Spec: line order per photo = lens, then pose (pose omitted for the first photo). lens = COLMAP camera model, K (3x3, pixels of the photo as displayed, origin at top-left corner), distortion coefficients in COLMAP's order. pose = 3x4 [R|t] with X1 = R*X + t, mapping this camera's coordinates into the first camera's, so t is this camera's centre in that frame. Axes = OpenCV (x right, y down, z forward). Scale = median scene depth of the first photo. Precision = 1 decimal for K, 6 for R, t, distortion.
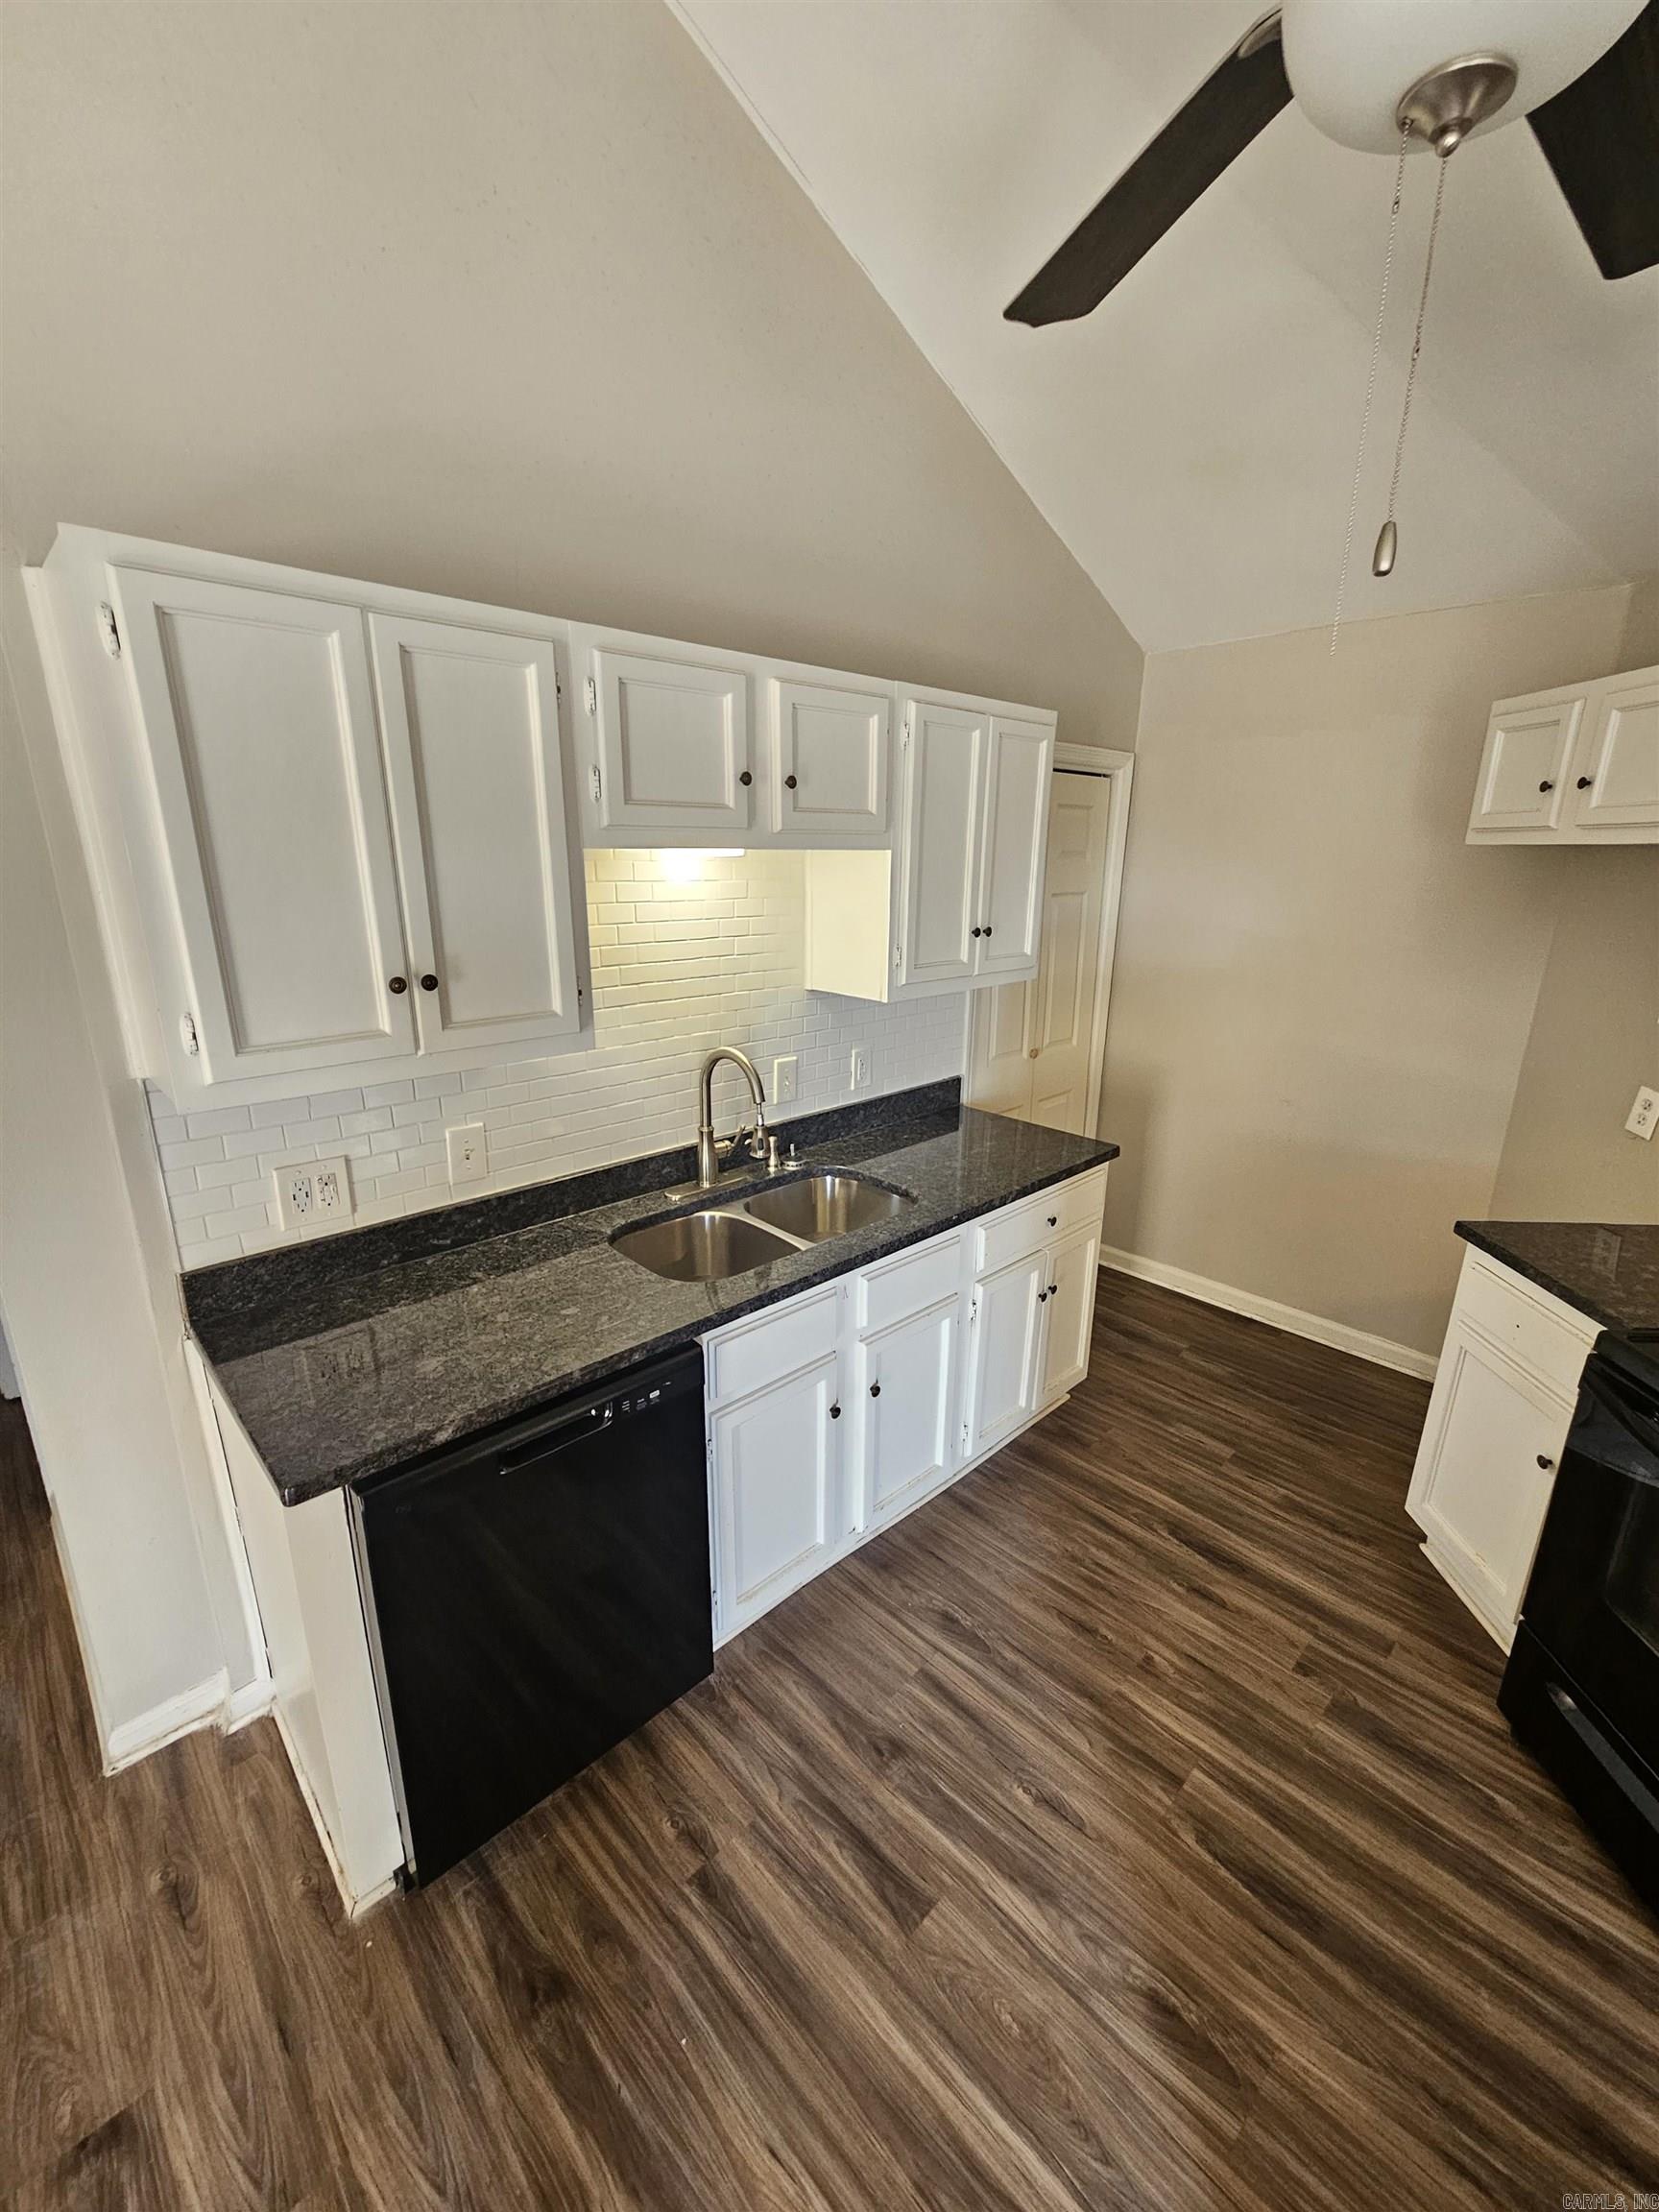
lens RADIAL K [[902.4, 0, 826.3], [0, 902.4, 1111.6], [0, 0, 1]] dist [-0.003654, 0.002867]
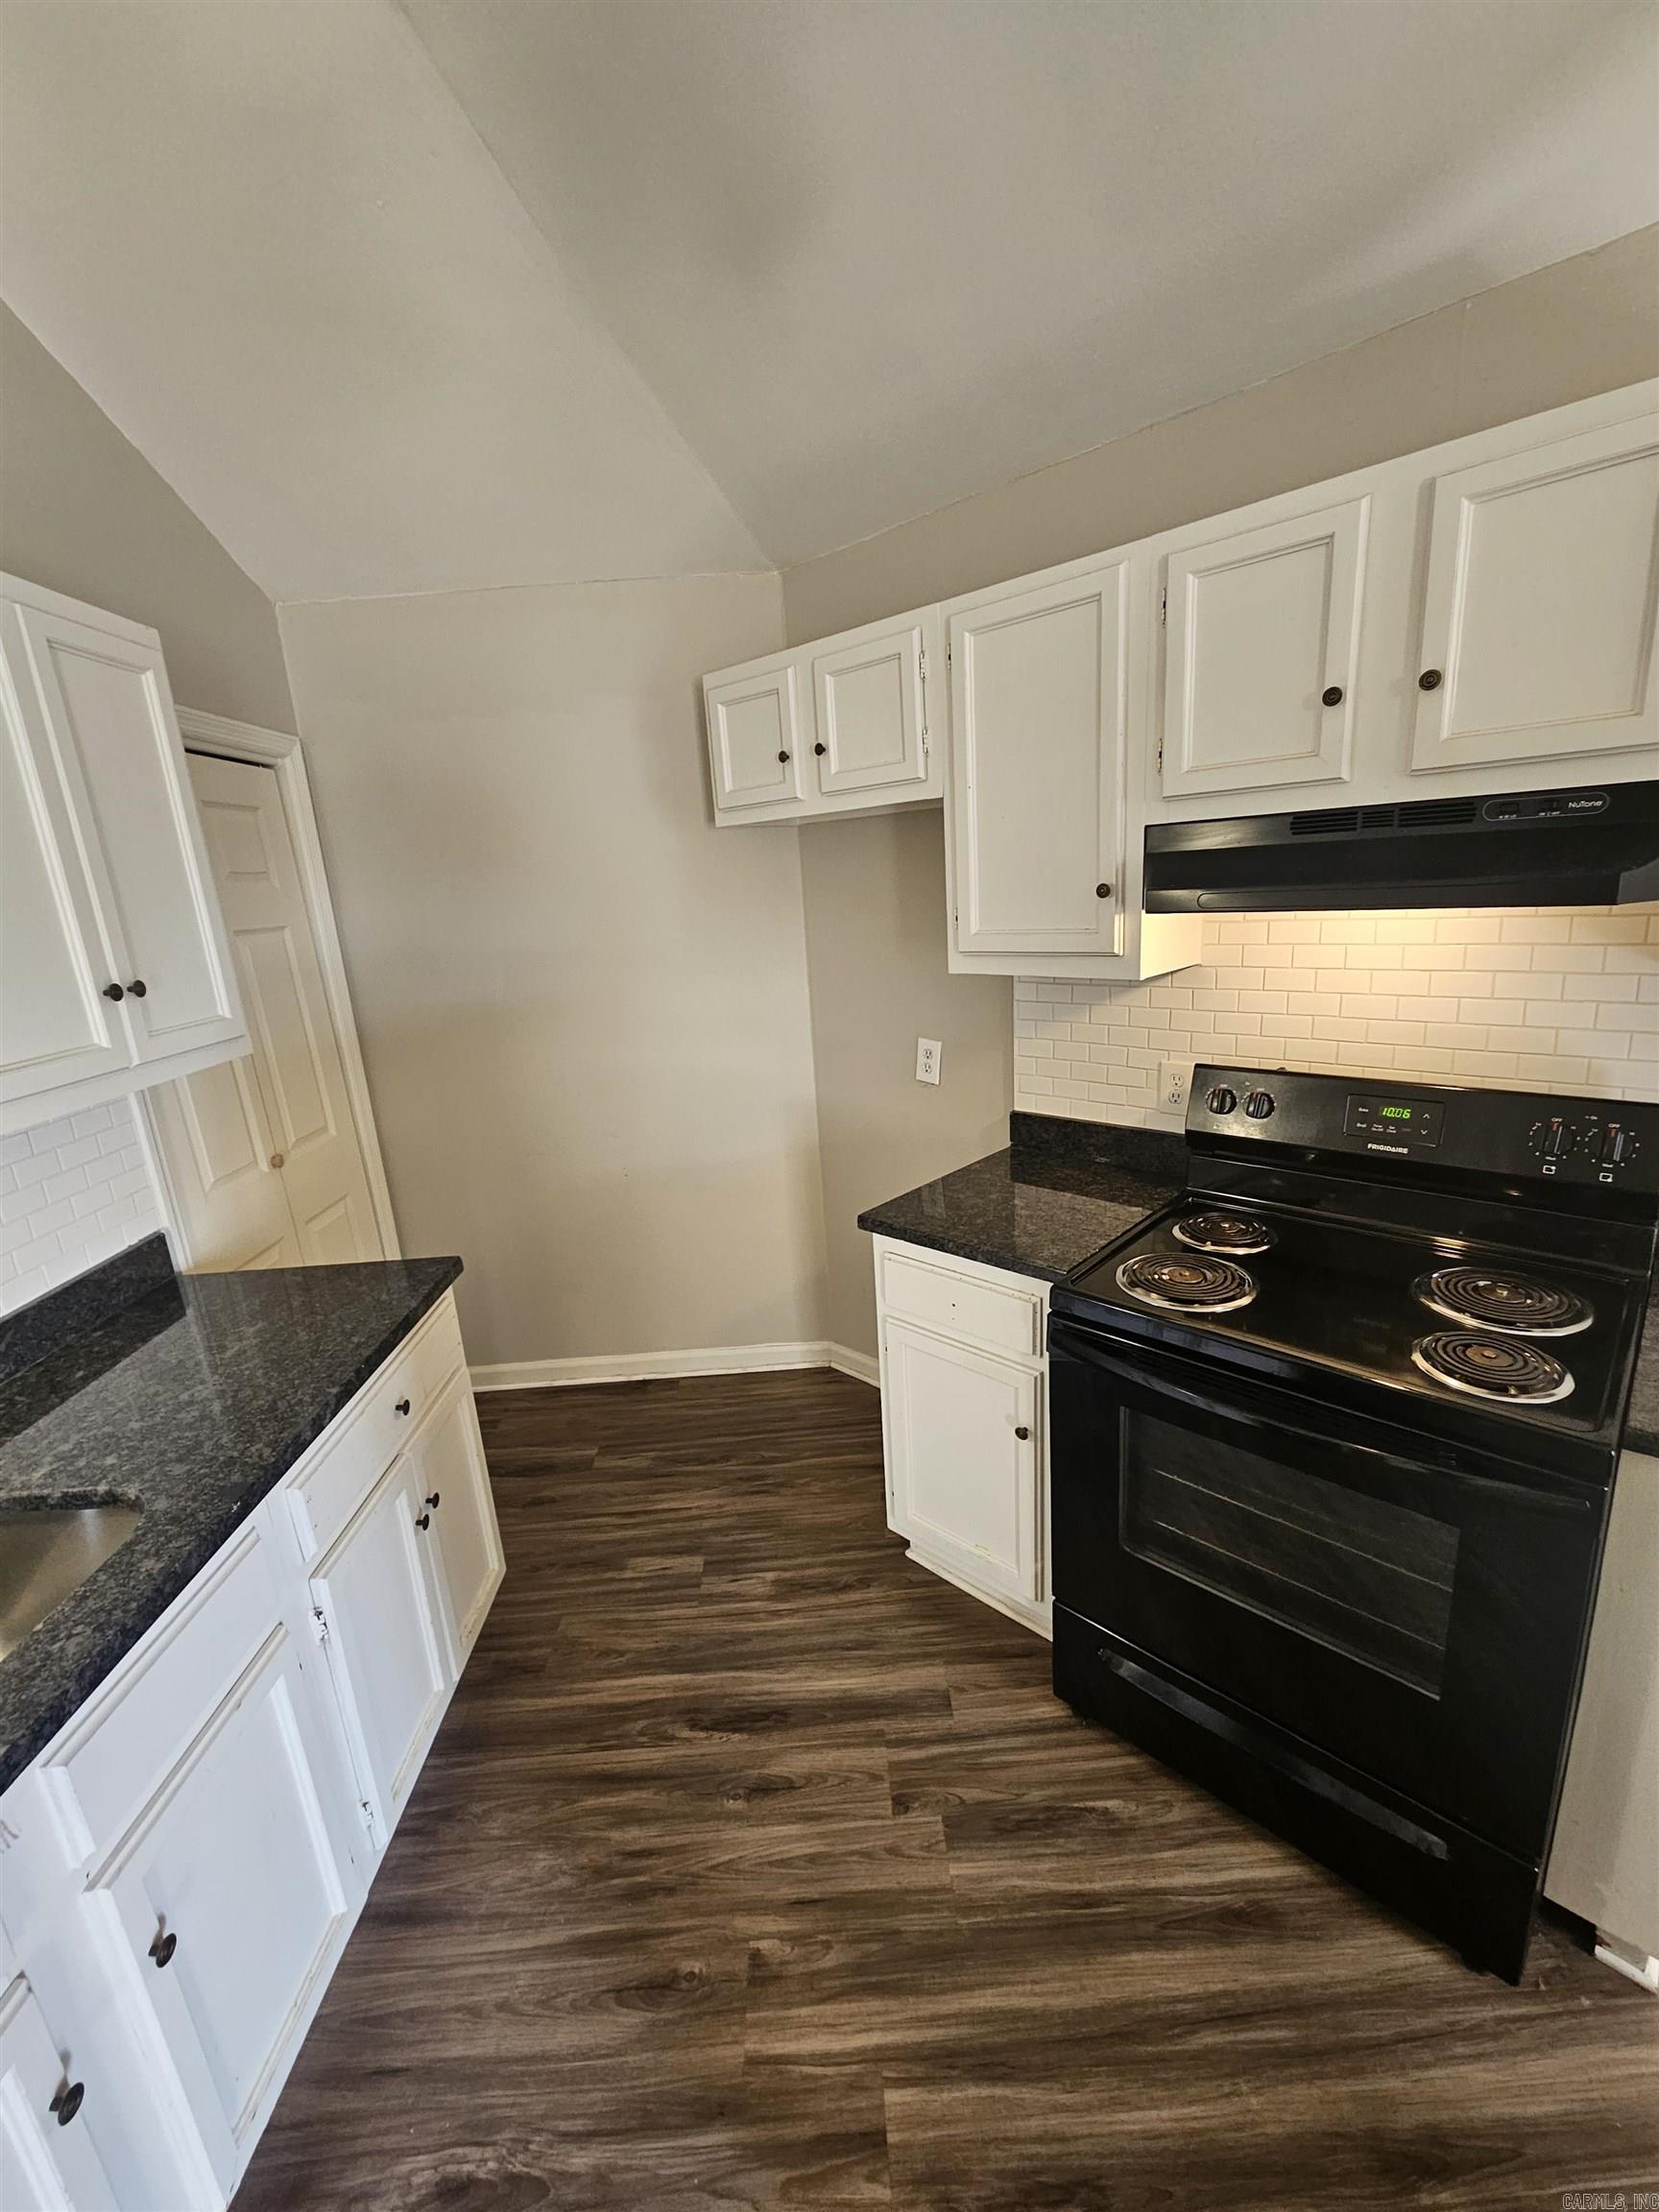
lens RADIAL K [[902.4, 0, 826.3], [0, 902.4, 1111.6], [0, 0, 1]] dist [-0.003654, 0.002867]
pose [[0.670062, -0.239910, 0.702467, 0.053601], [0.277004, 0.958786, 0.063223, -0.041169], [-0.688684, 0.152223, 0.708903, 0.319152]]
